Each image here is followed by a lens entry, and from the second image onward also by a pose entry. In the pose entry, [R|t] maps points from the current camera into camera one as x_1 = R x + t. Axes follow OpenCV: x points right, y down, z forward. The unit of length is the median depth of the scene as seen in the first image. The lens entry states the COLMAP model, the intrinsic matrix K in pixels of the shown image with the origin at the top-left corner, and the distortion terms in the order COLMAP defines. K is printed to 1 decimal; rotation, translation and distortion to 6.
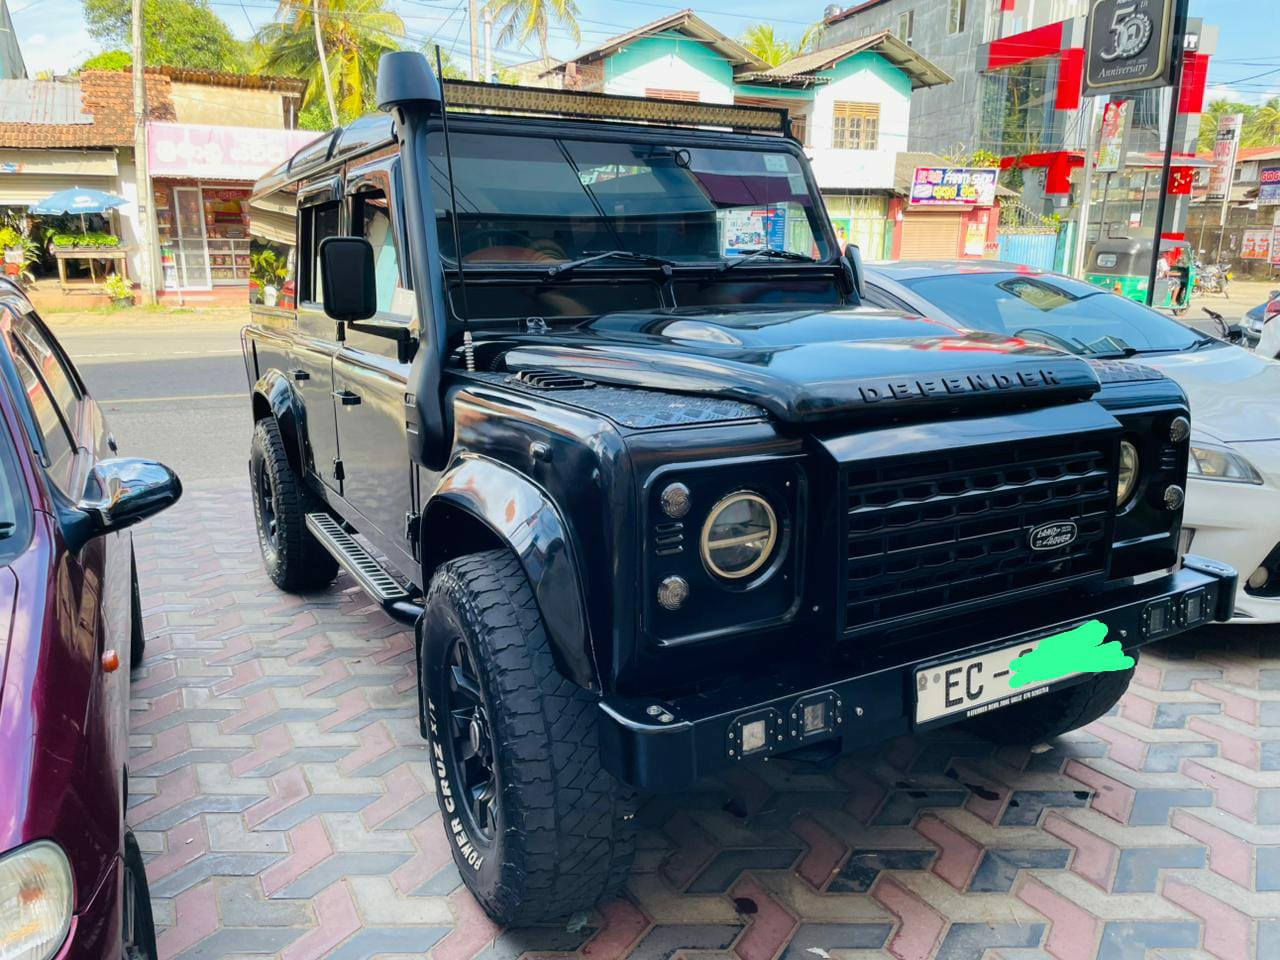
lens RADIAL K [[991.2, 0, 645.9], [0, 991.2, 476.1], [0, 0, 1]] dist [0.000250, -0.003686]
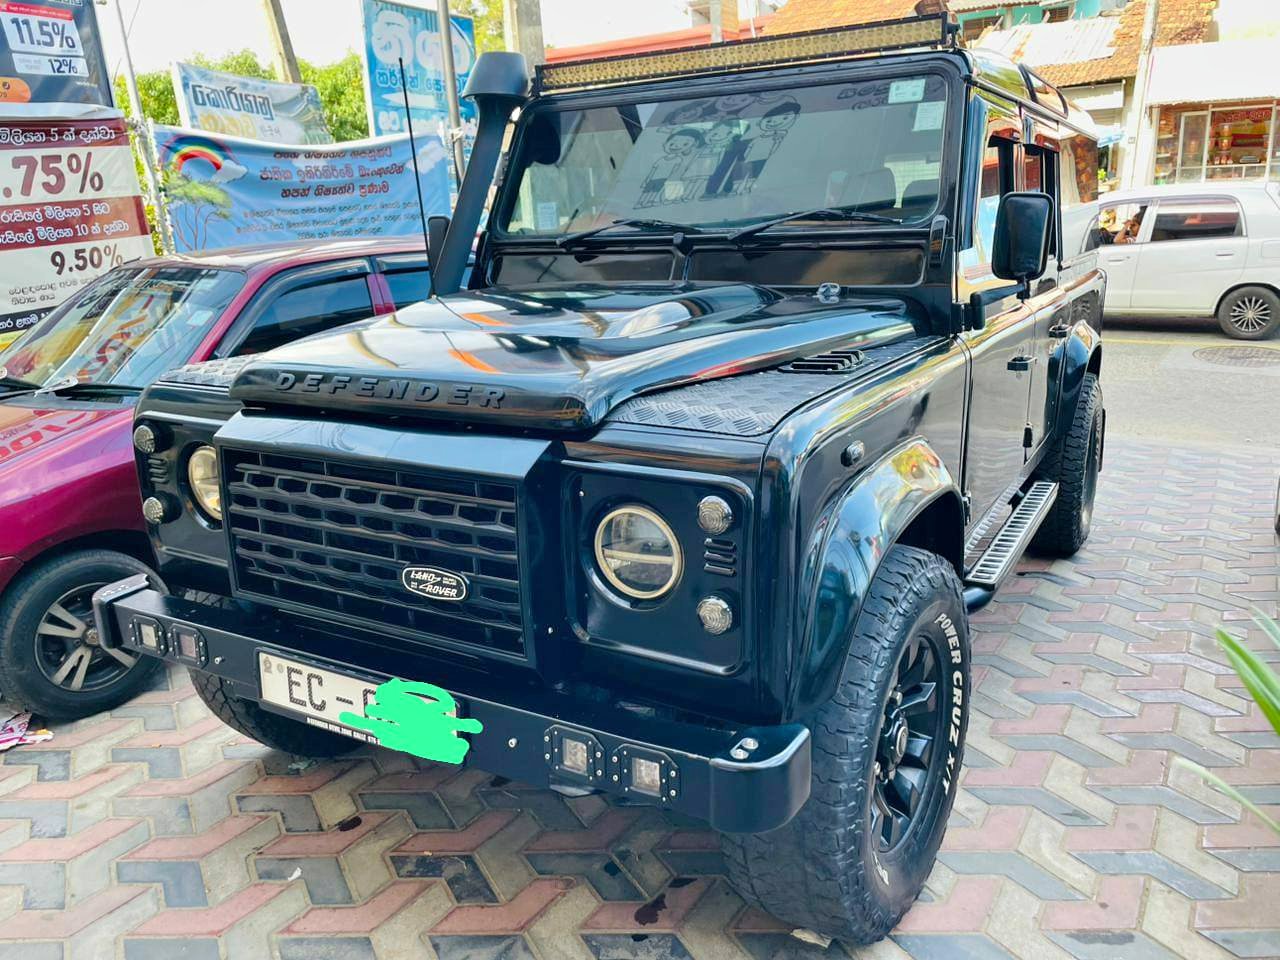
lens RADIAL K [[991.2, 0, 642.2], [0, 991.2, 479.9], [0, 0, 1]] dist [0.000250, -0.003686]
pose [[0.513785, 0.207821, -0.832367, 0.135857], [-0.145791, 0.977255, 0.154005, -0.020829], [0.845440, 0.042226, 0.532398, 0.079913]]
